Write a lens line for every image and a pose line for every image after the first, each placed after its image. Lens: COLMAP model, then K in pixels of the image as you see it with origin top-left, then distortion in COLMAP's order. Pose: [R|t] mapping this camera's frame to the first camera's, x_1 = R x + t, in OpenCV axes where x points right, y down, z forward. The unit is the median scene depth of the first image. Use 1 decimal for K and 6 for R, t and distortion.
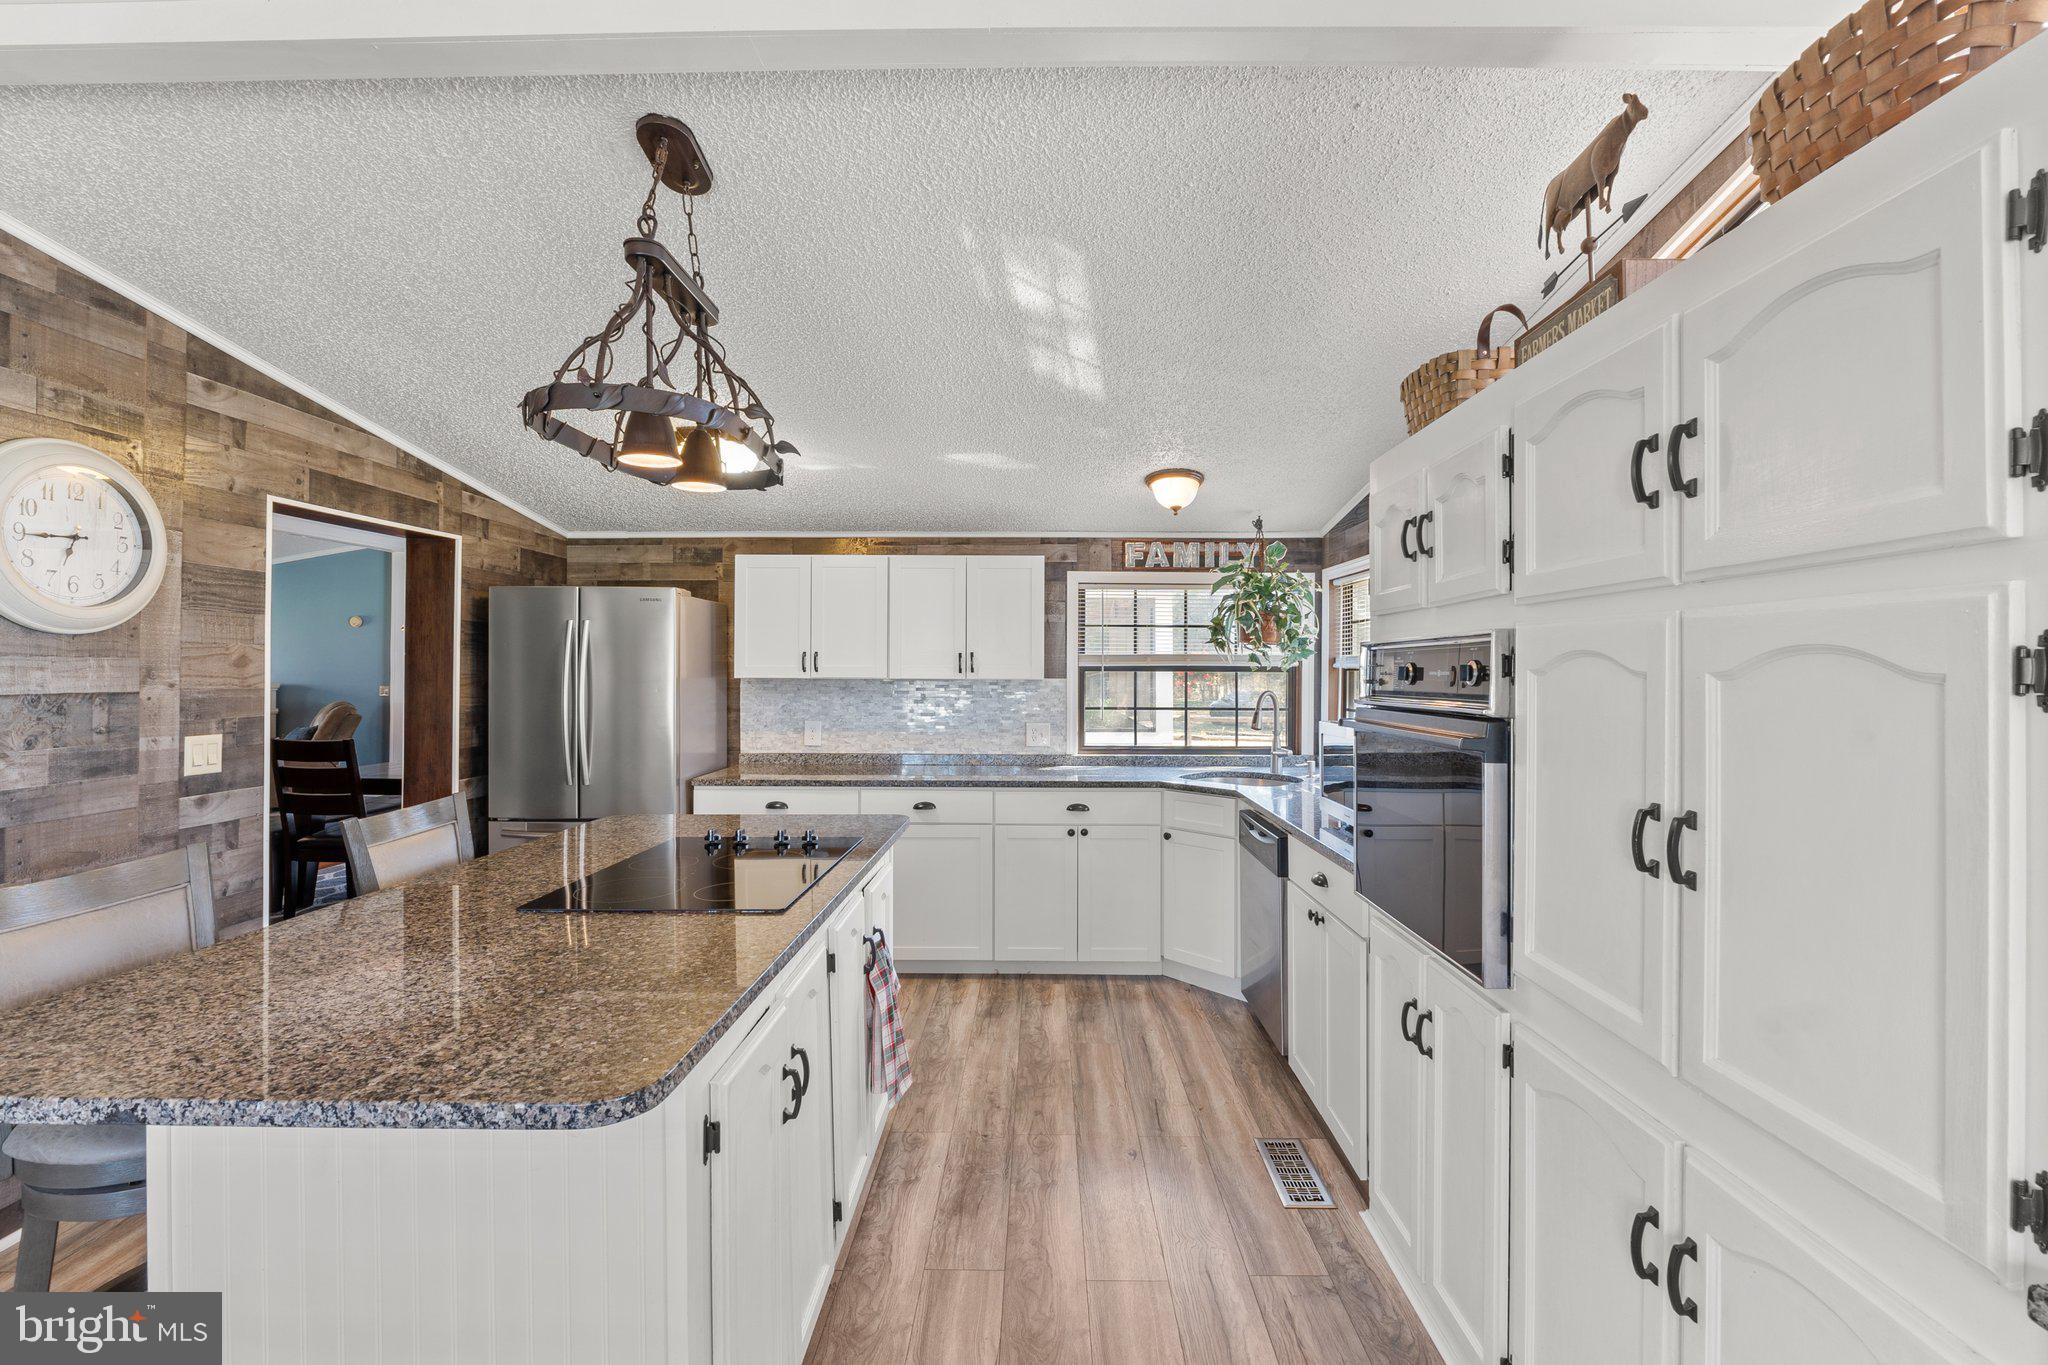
lens RADIAL K [[853.0, 0, 1027.4], [0, 853.0, 673.2], [0, 0, 1]] dist [-0.002442, -0.000271]
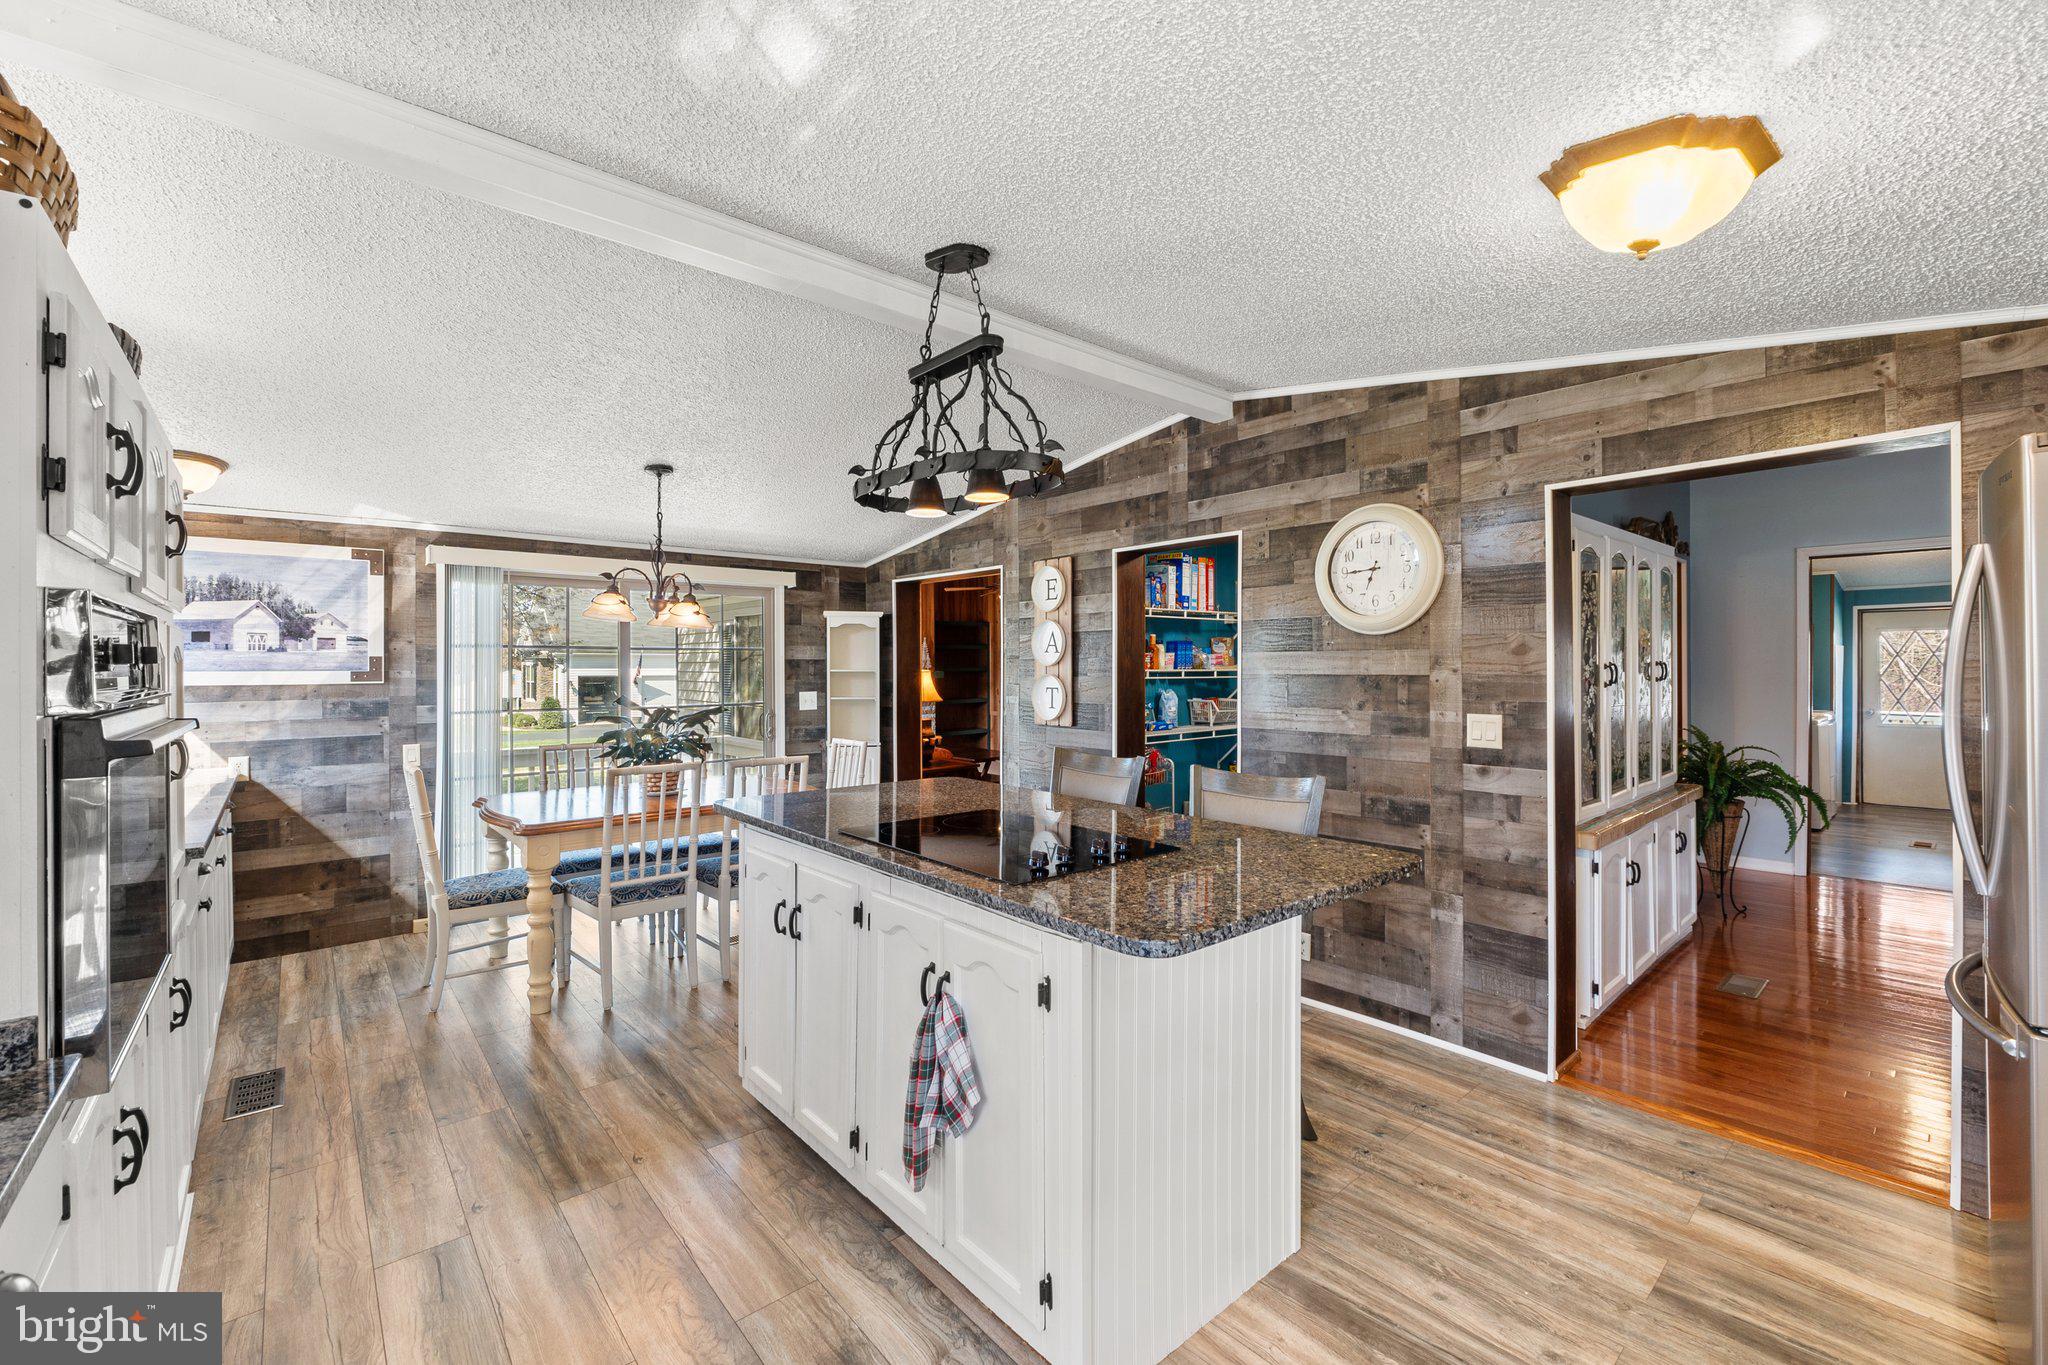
lens RADIAL K [[853.0, 0, 1023.7], [0, 853.0, 669.7], [0, 0, 1]] dist [-0.002442, -0.000271]
pose [[-0.734057, 0.000298, -0.679088, 0.284003], [-0.001876, 0.999995, 0.002466, 0.010827], [0.679086, 0.003085, -0.734053, 1.452247]]
